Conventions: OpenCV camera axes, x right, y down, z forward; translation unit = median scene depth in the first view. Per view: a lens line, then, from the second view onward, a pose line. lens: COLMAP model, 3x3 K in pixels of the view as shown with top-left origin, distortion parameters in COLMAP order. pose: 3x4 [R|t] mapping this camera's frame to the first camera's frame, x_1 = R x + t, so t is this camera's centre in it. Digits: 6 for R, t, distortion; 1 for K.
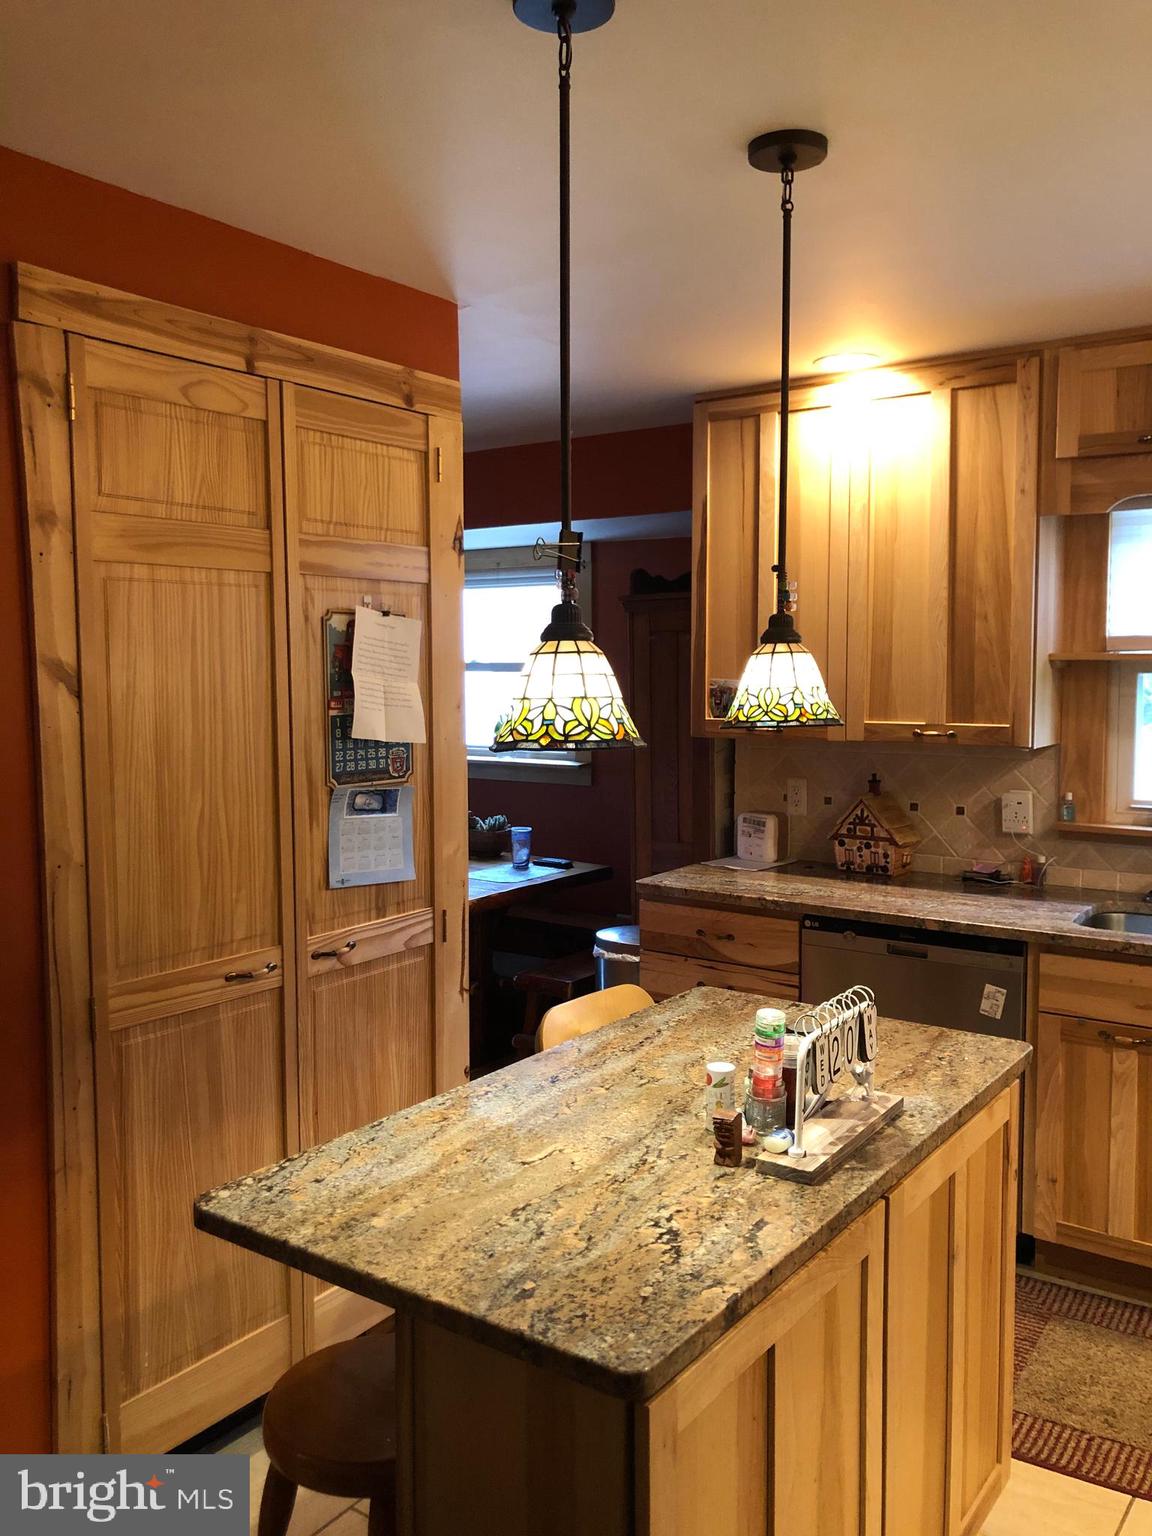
lens RADIAL K [[1273.7, 0, 576.0], [0, 1273.7, 768.0], [0, 0, 1]] dist [-0.017406, -0.007633]
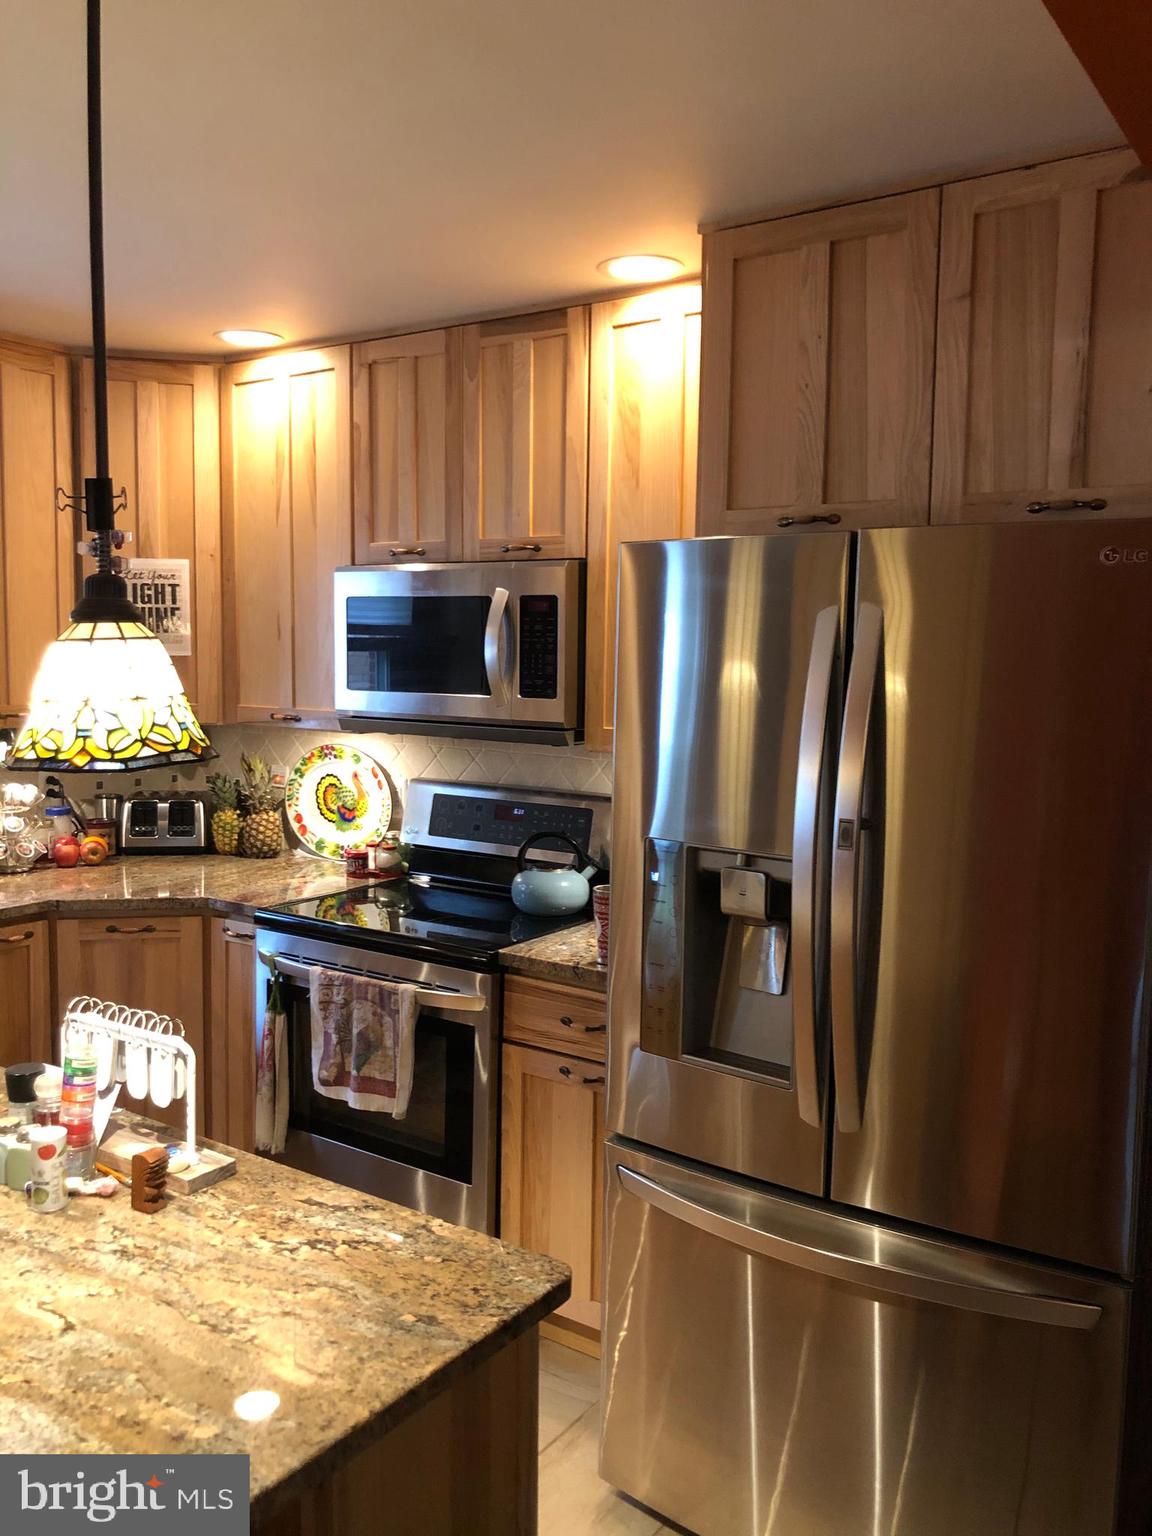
lens RADIAL K [[1285.8, 0, 576.0], [0, 1285.8, 768.0], [0, 0, 1]] dist [0.022125, -0.007082]
pose [[-0.028587, -0.095709, 0.994999, -0.802587], [0.066053, 0.993049, 0.097419, -0.072370], [-0.997407, 0.068507, -0.022067, 0.724514]]
